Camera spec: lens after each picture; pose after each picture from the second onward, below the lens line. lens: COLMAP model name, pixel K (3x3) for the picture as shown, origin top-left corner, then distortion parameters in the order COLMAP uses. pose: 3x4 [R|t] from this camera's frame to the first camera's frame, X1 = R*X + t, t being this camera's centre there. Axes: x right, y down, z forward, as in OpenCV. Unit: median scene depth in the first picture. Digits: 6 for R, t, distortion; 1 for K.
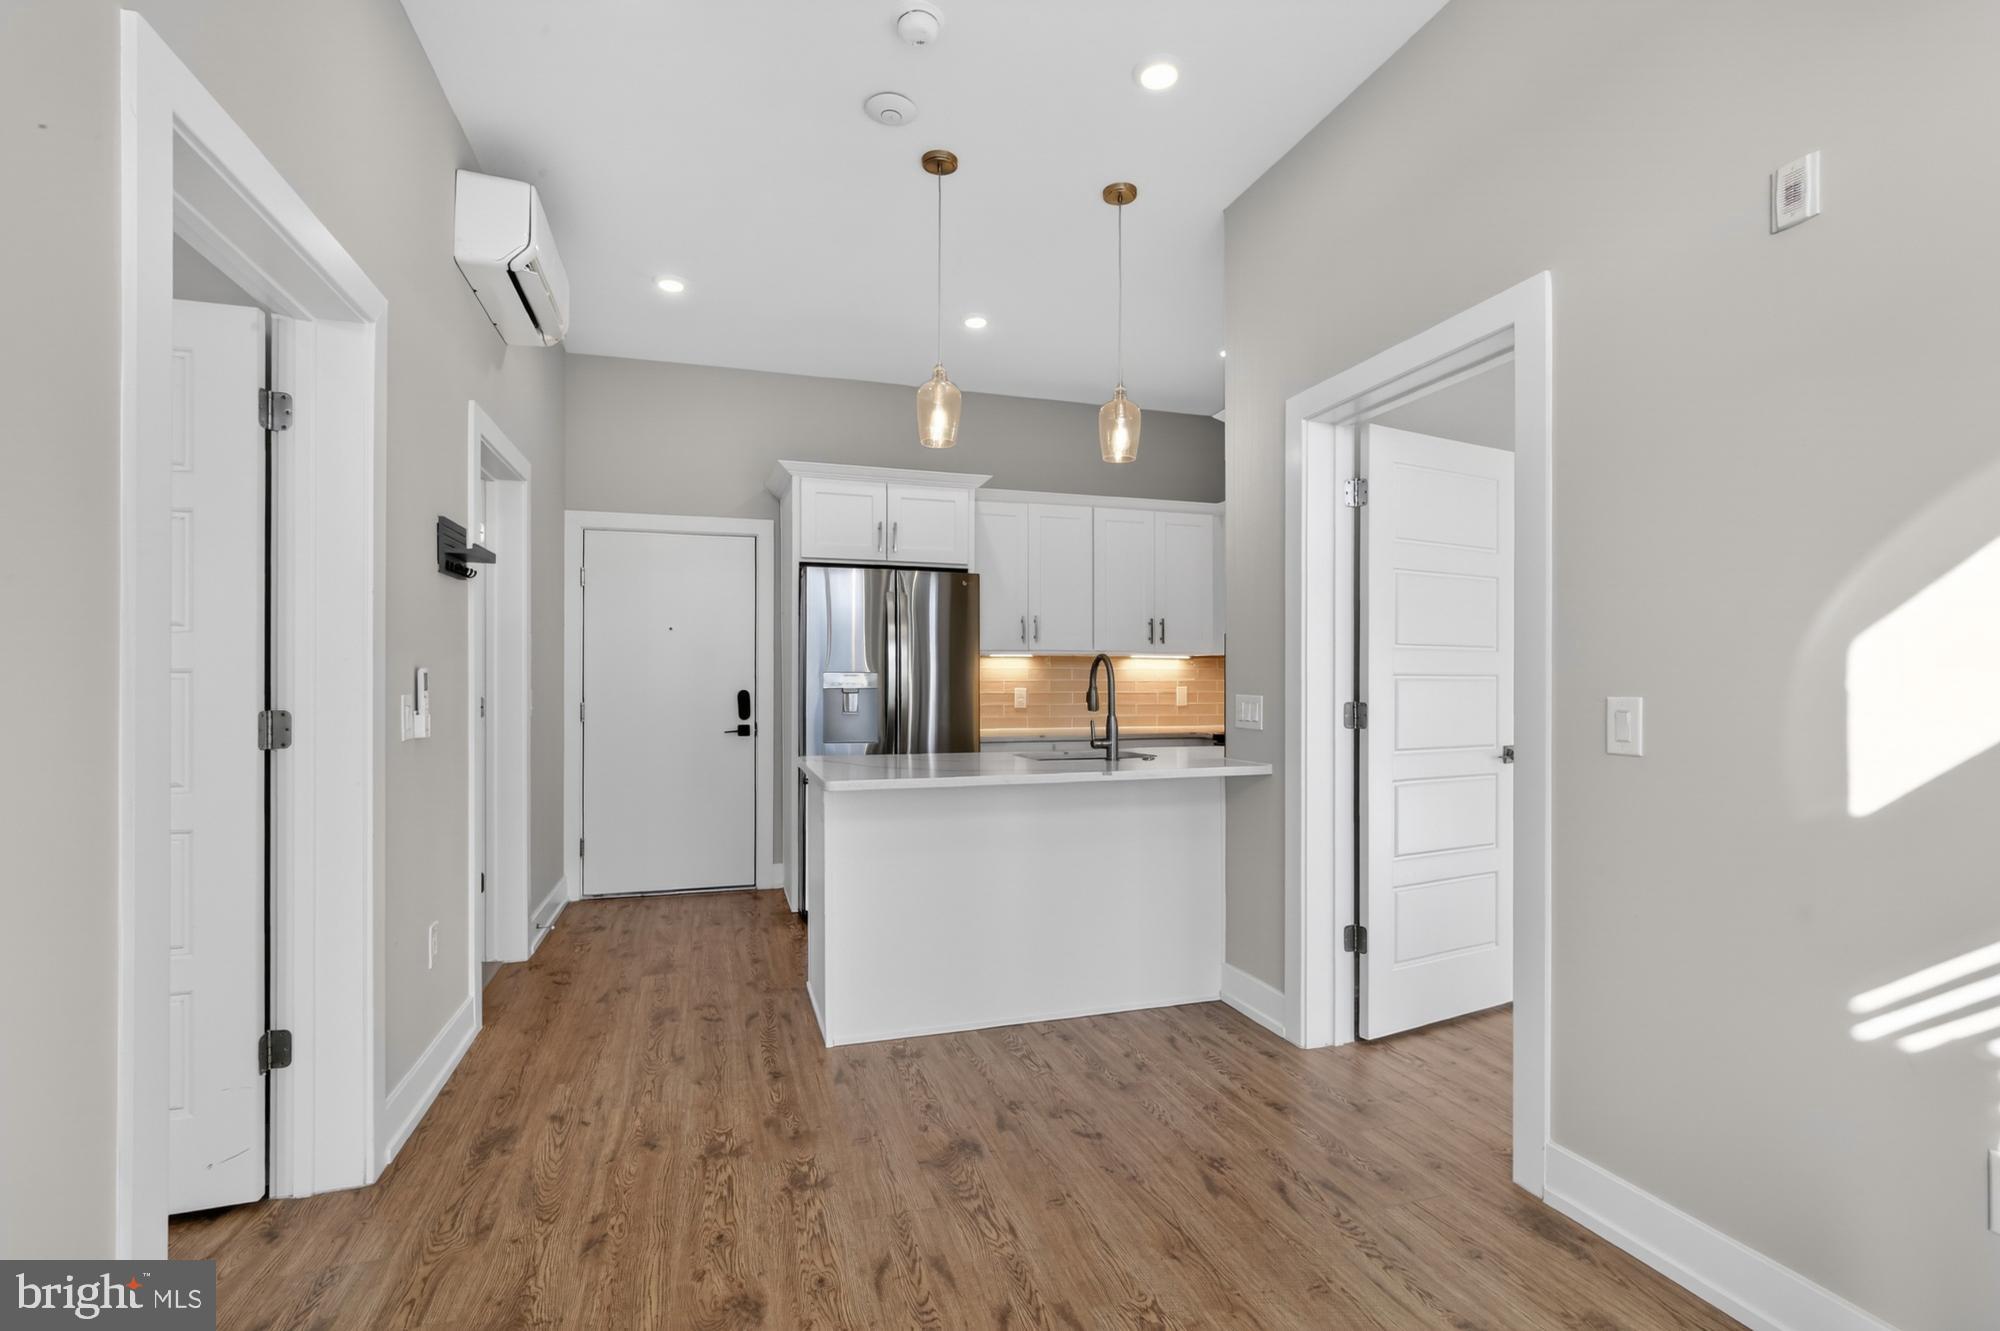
lens RADIAL K [[914.1, 0, 1000.0], [0, 914.1, 665.5], [0, 0, 1]] dist [0.001001, 0.000133]
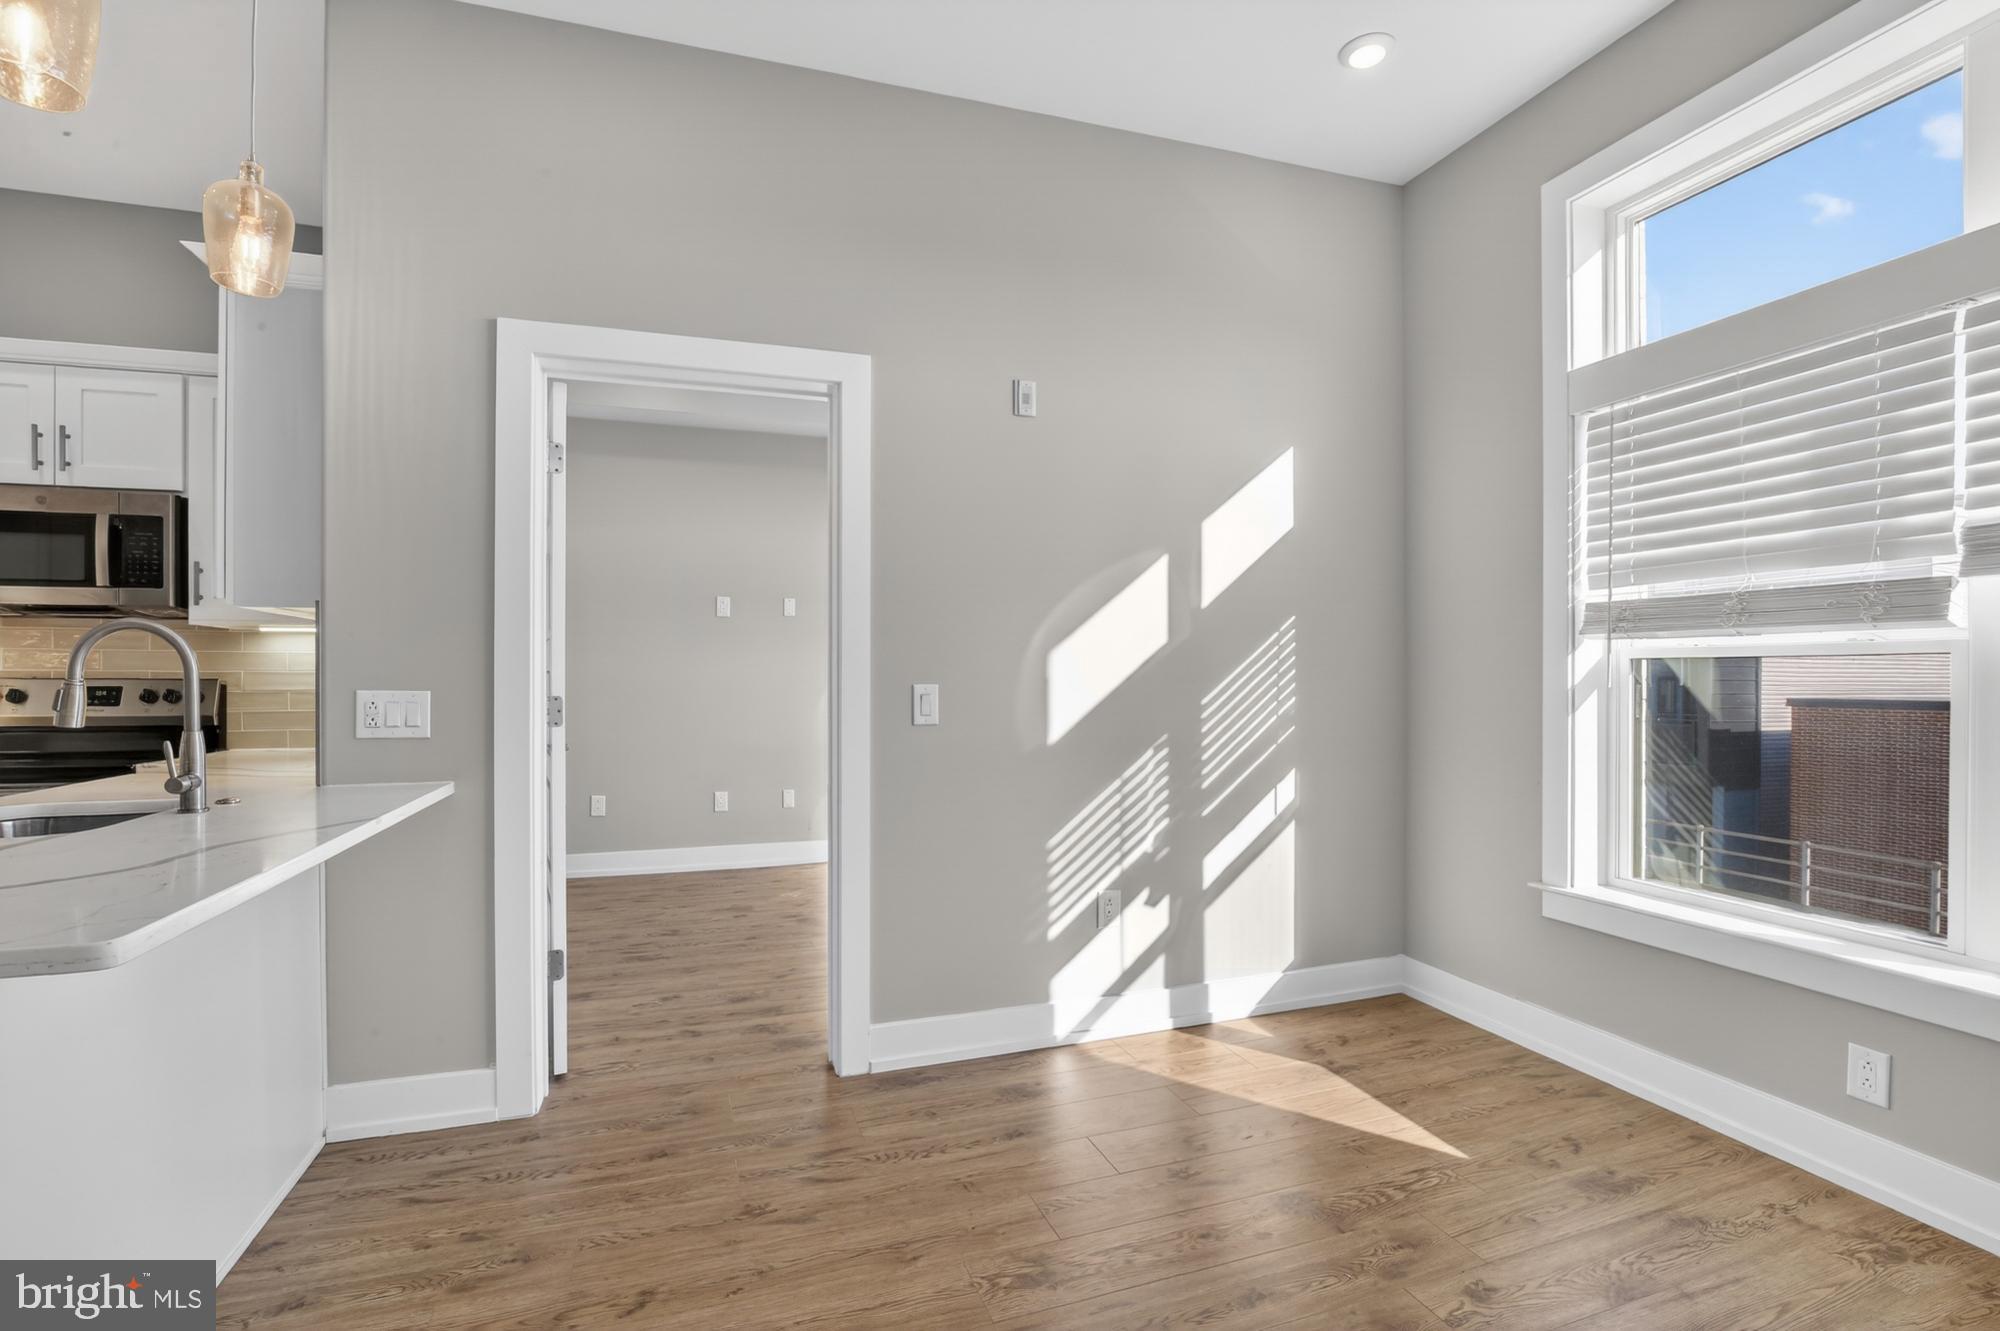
lens RADIAL K [[927.6, 0, 1003.1], [0, 927.6, 674.4], [0, 0, 1]] dist [-0.011479, -0.000574]
pose [[-0.016126, 0.003899, 0.999862, -0.332912], [-0.019097, 0.999809, -0.004207, 0.008947], [-0.999688, -0.019162, -0.016048, 0.385720]]
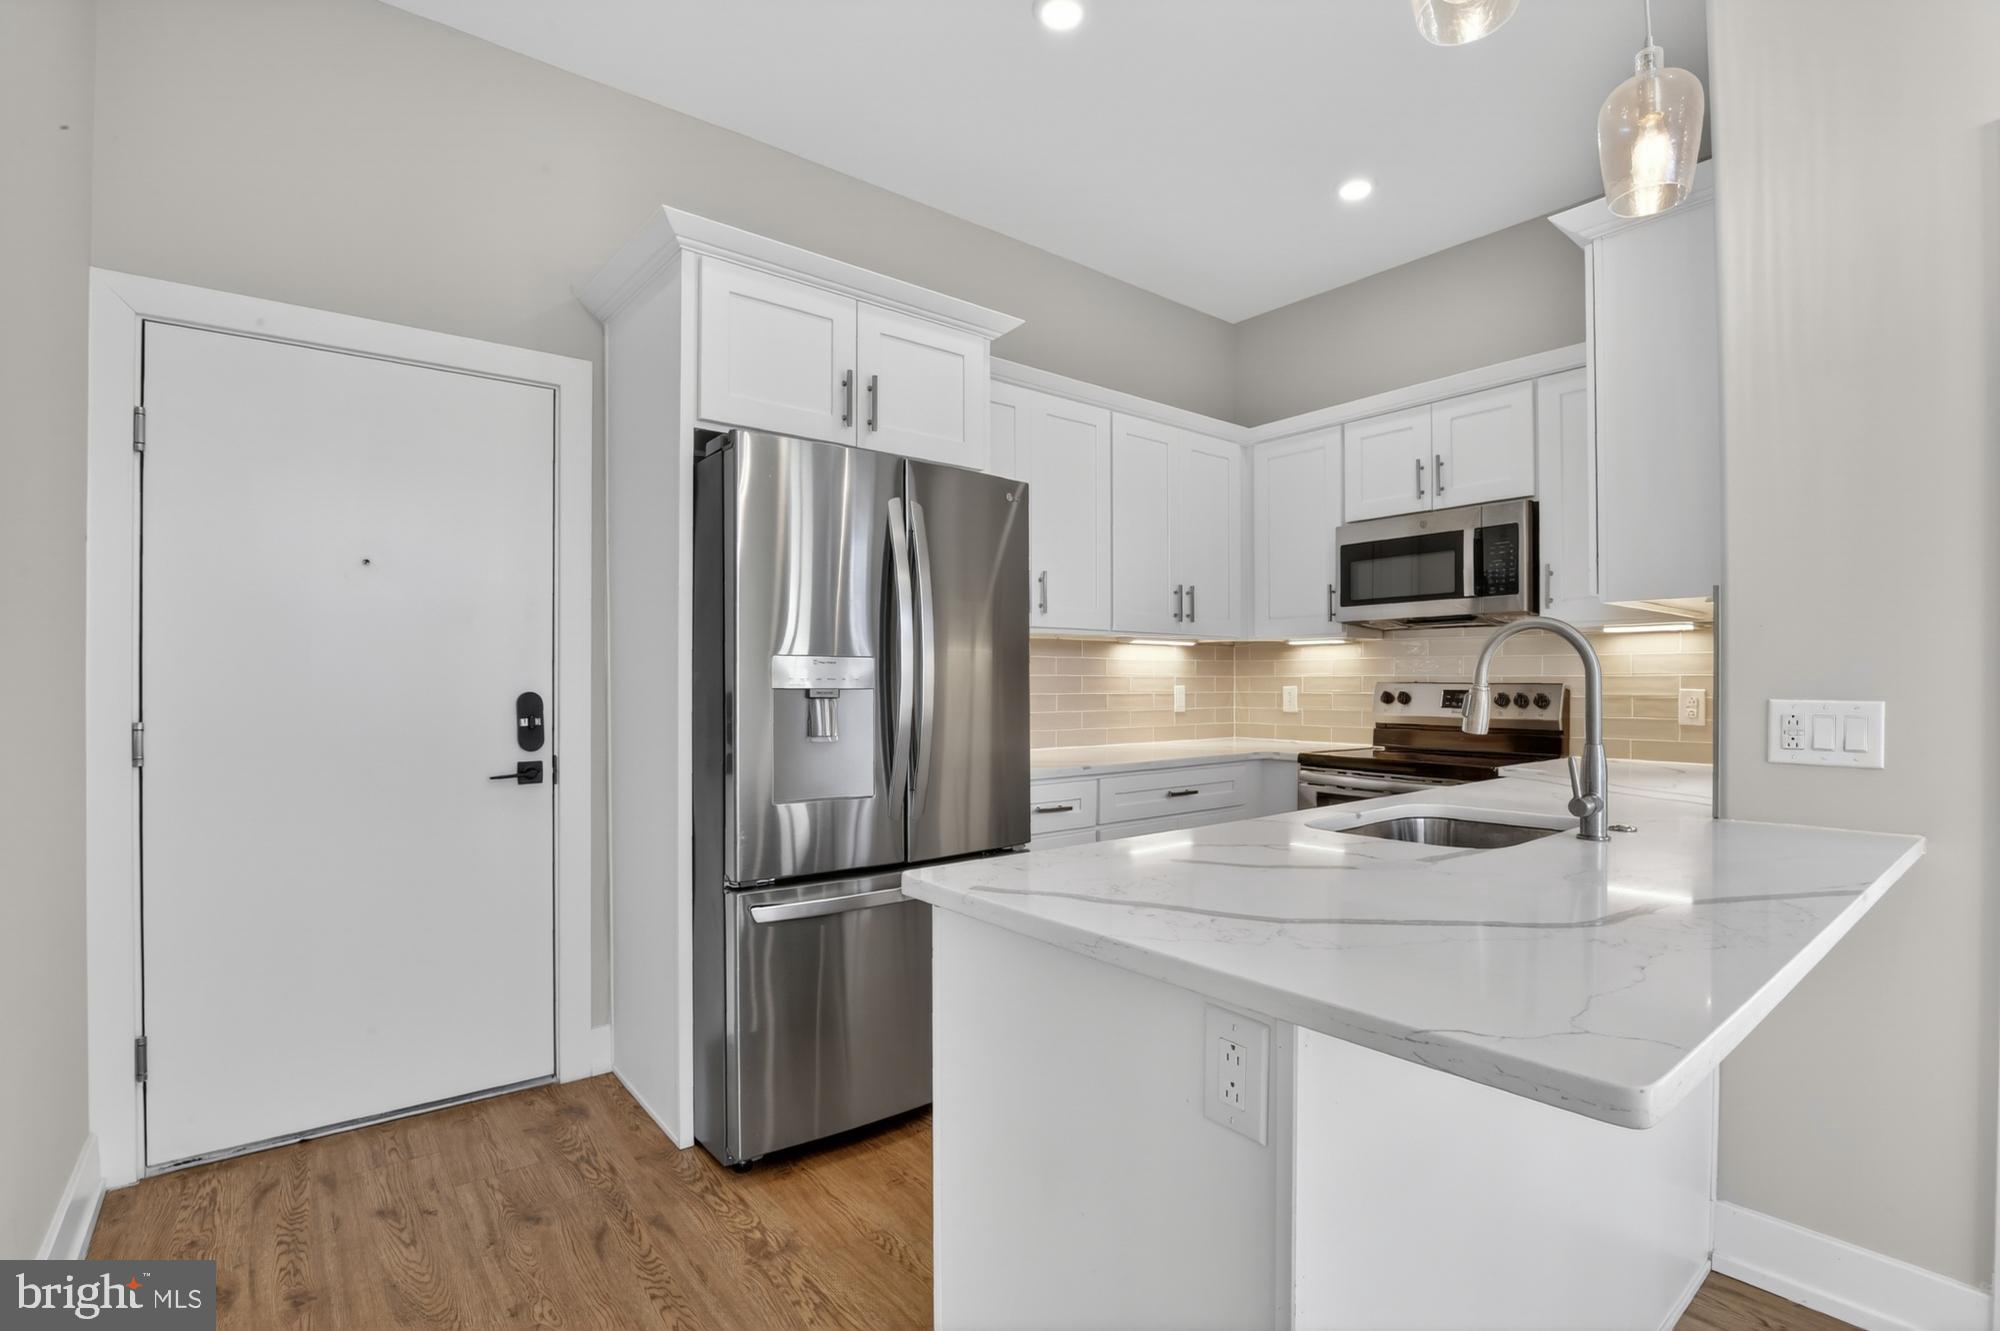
lens RADIAL K [[924.9, 0, 1000.4], [0, 924.9, 676.1], [0, 0, 1]] dist [-0.025848, -0.000739]
pose [[0.931188, 0.003657, 0.364521, -0.254816], [-0.008884, 0.999880, 0.012665, 0.010776], [-0.364431, -0.015032, 0.931109, 0.500102]]
